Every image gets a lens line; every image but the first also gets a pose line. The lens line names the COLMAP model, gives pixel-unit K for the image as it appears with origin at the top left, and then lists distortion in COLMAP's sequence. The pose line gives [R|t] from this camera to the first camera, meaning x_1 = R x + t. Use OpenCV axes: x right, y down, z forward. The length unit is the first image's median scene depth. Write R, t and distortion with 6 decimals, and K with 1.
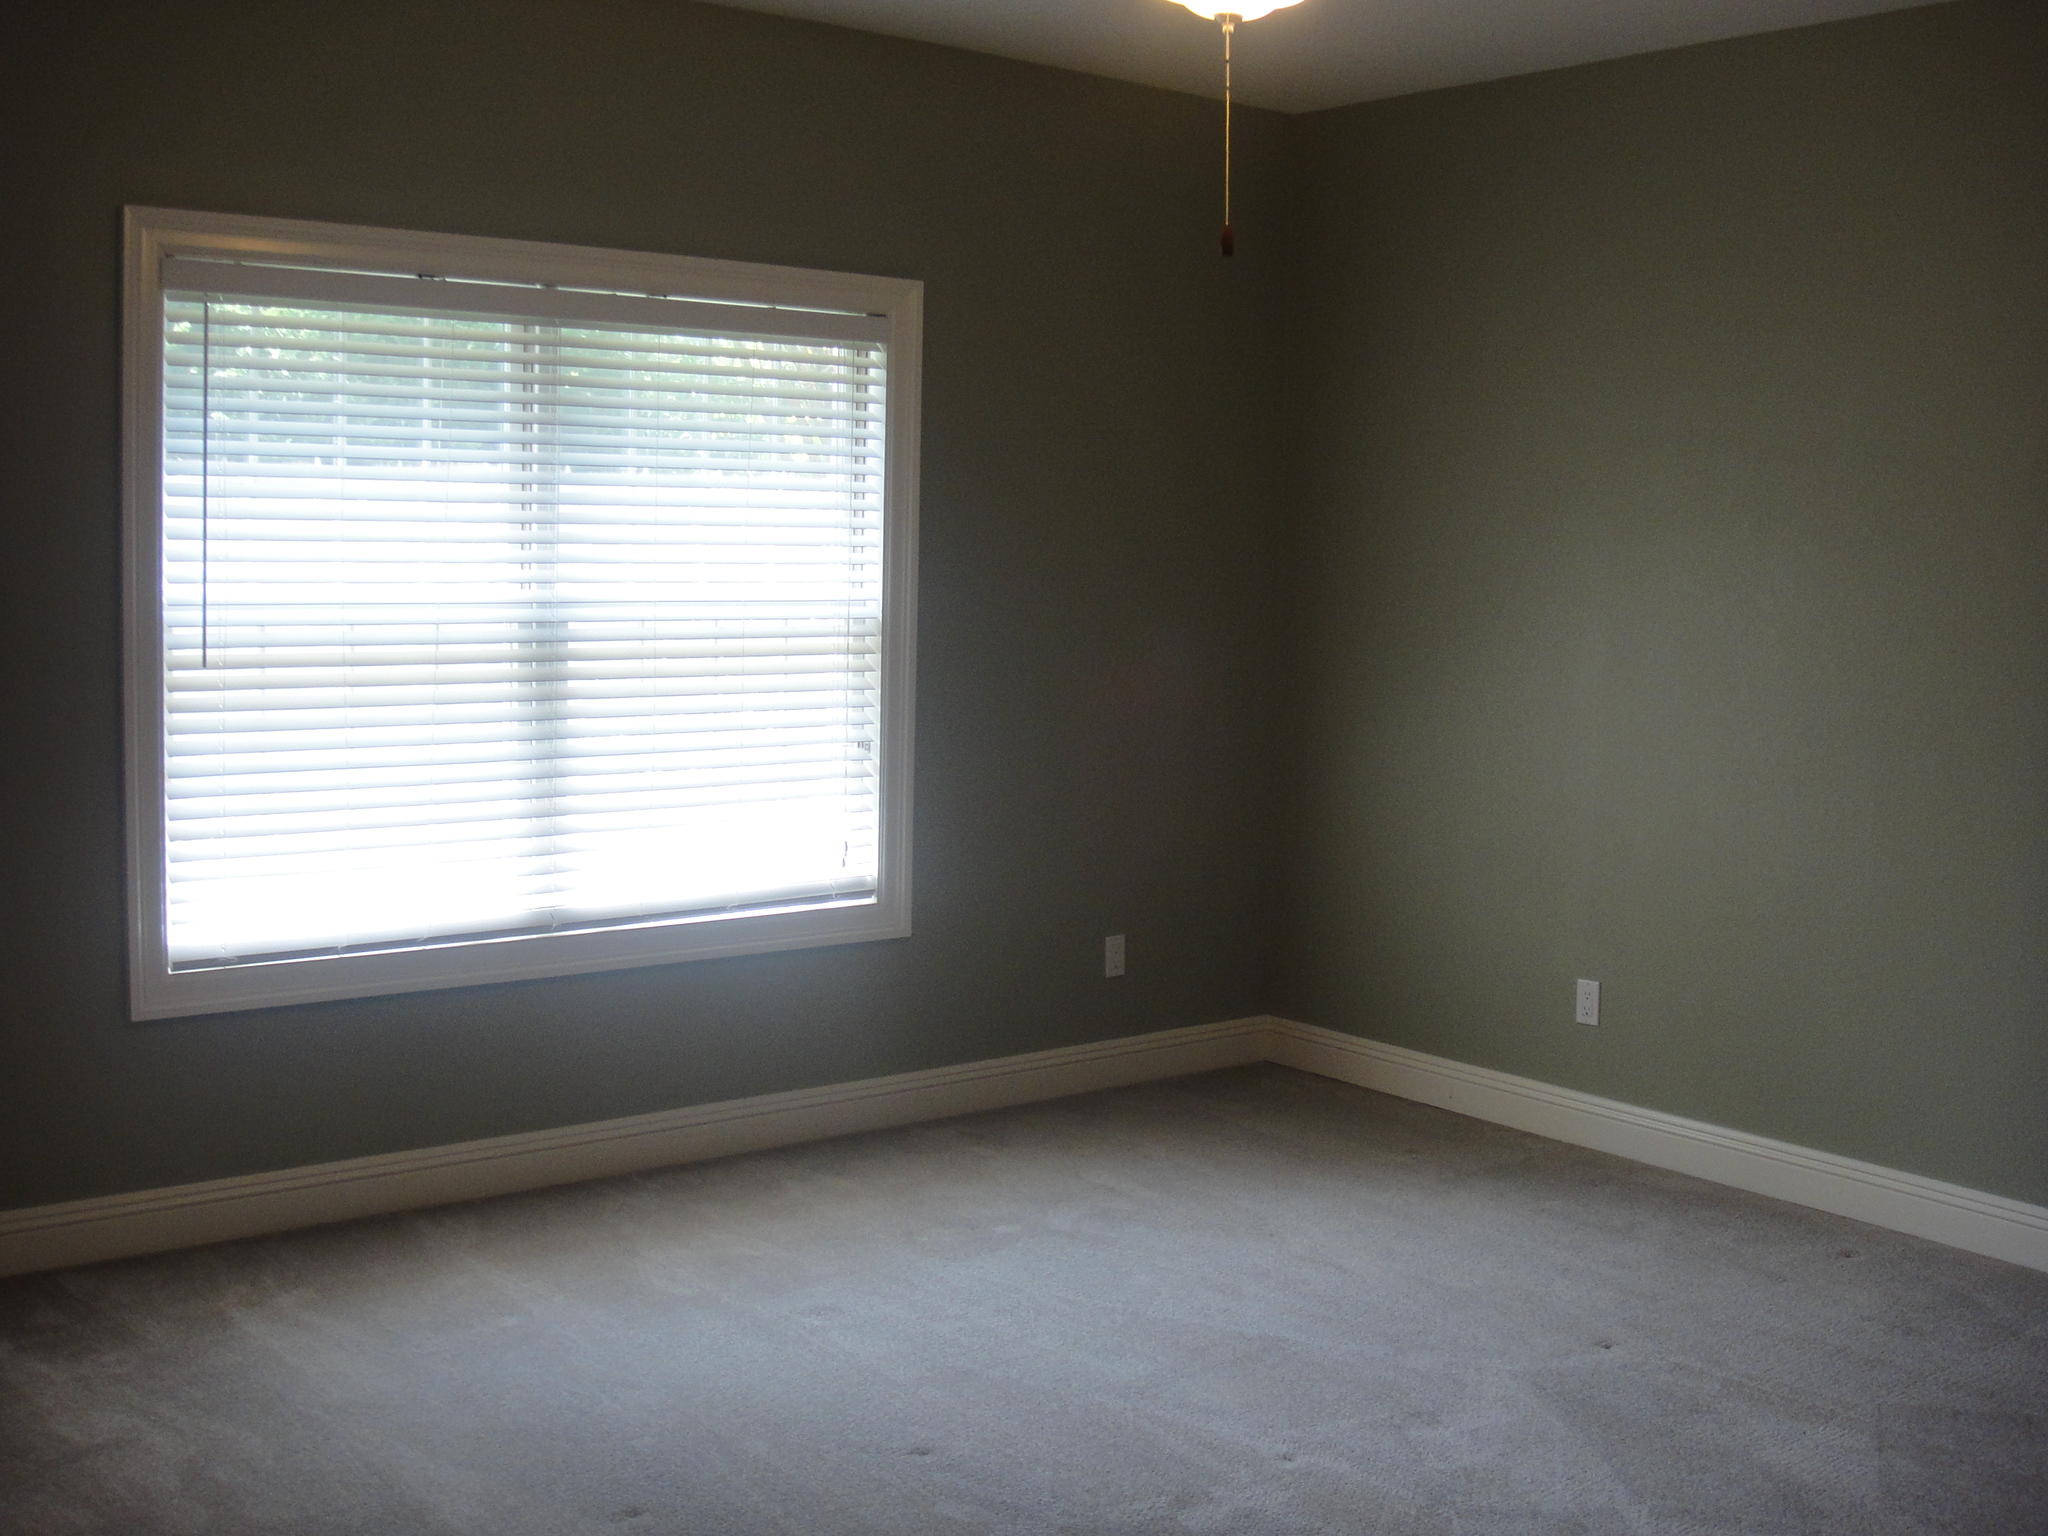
lens RADIAL K [[2251.4, 0, 1023.1], [0, 2251.4, 776.8], [0, 0, 1]] dist [-0.129026, 0.000000]
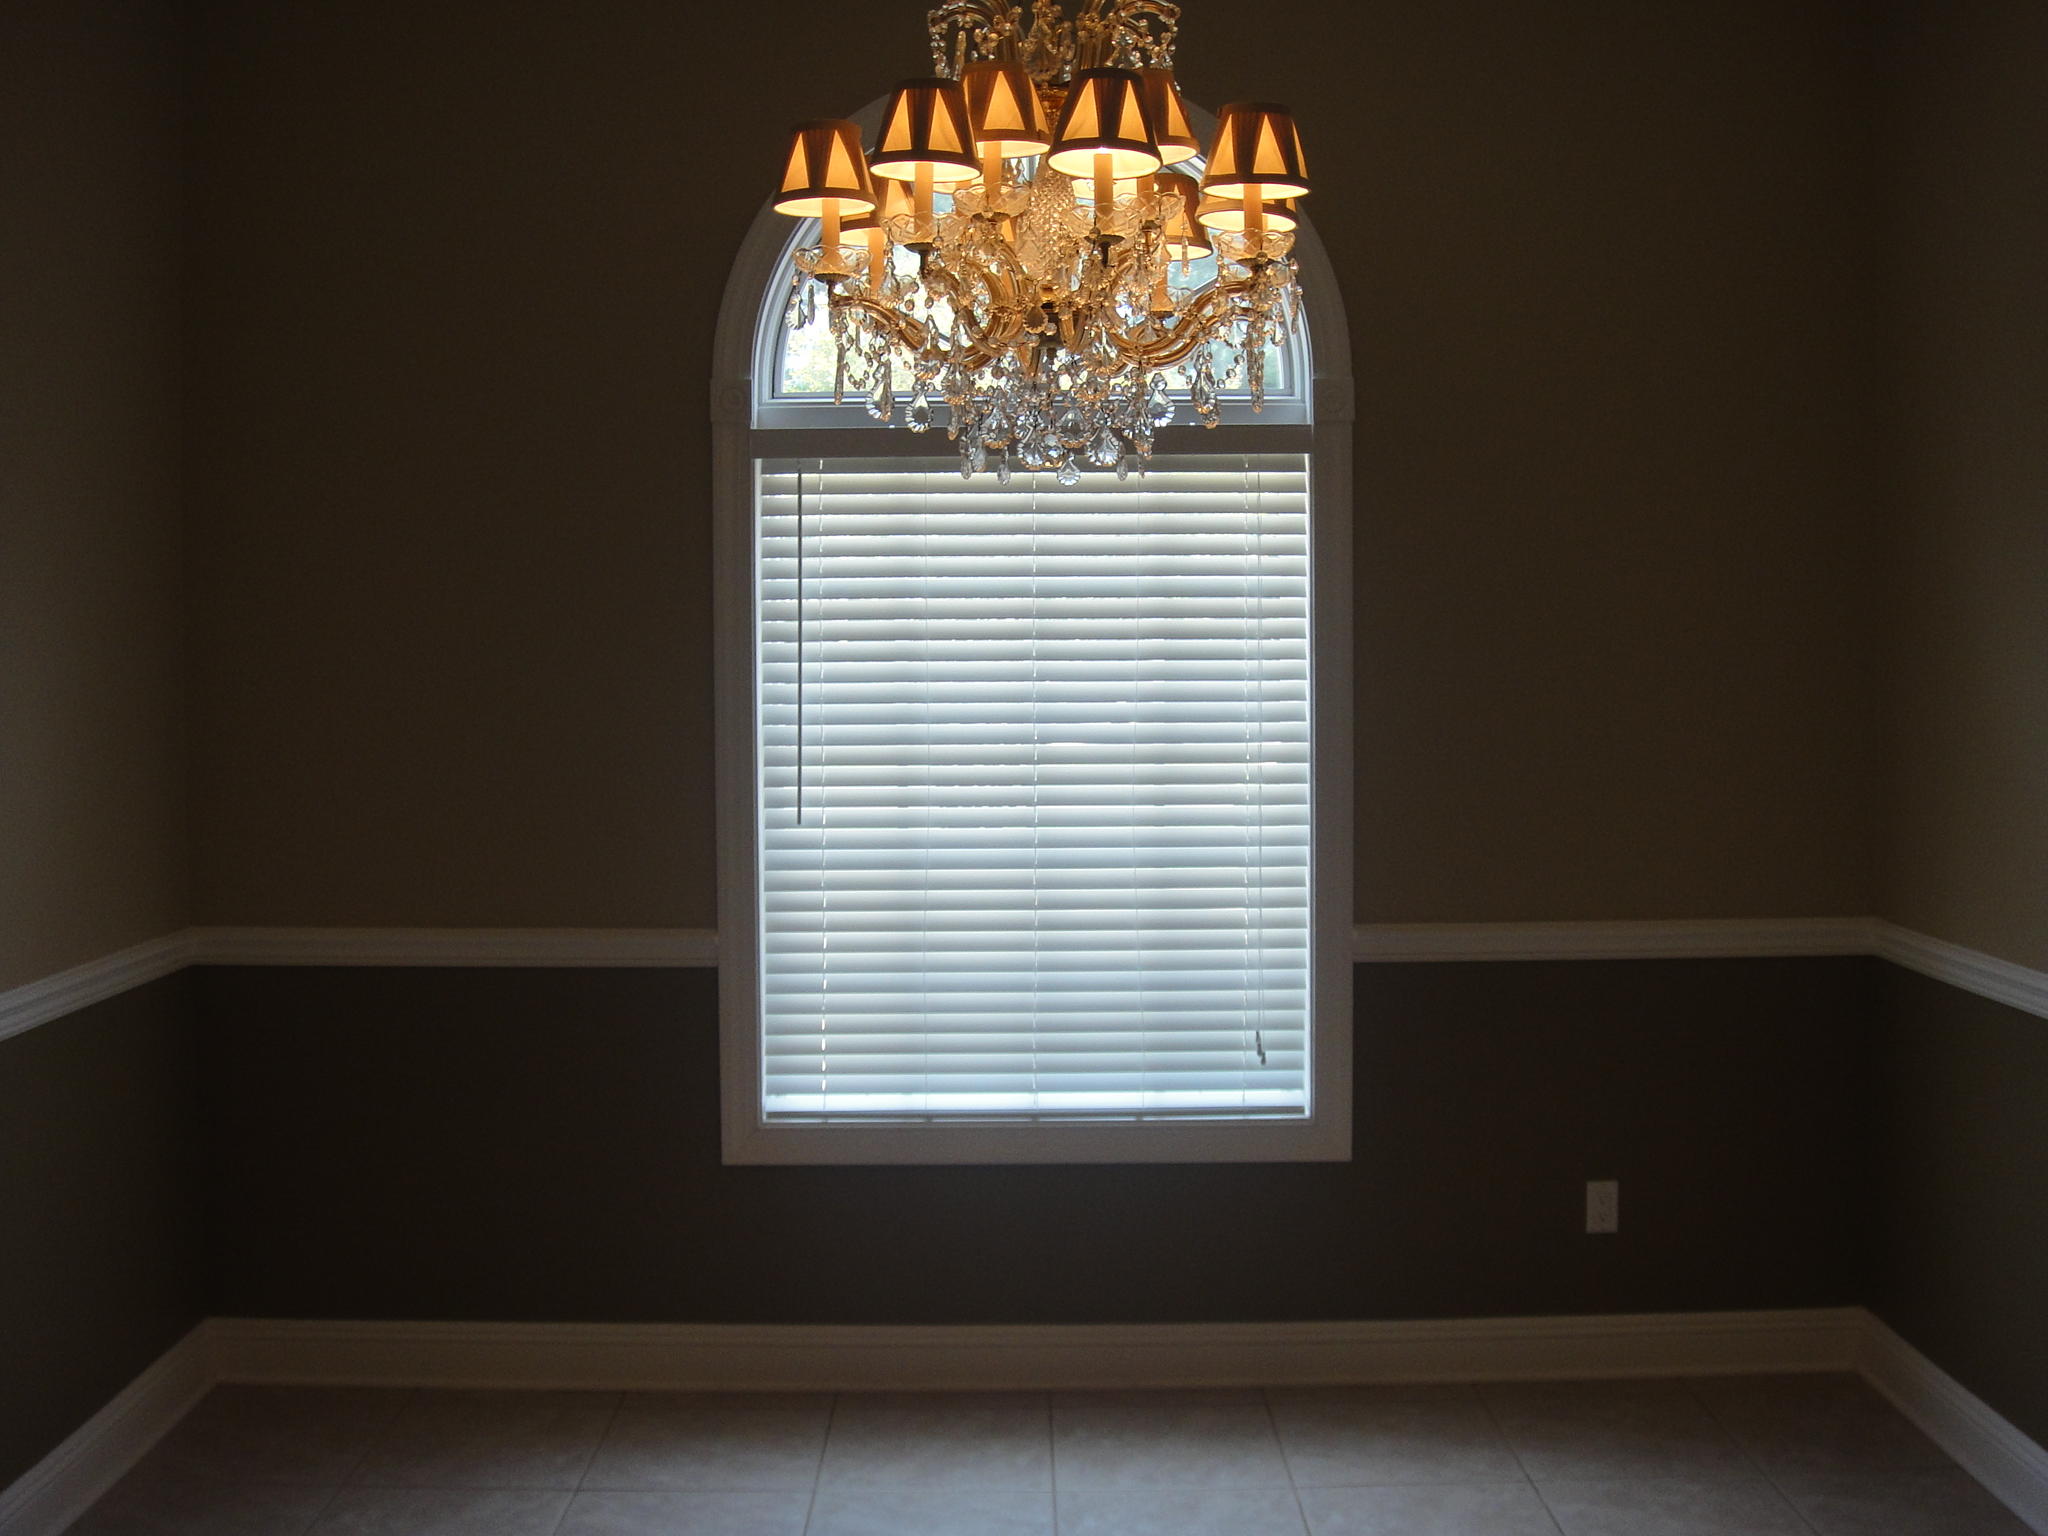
lens RADIAL K [[2251.4, 0, 1036.1], [0, 2251.4, 766.9], [0, 0, 1]] dist [-0.129026, 0.000000]
pose [[0.776239, -0.006235, -0.630408, 0.374226], [-0.035788, 0.997903, -0.053936, -0.024453], [0.629423, 0.064428, 0.774388, 0.263022]]
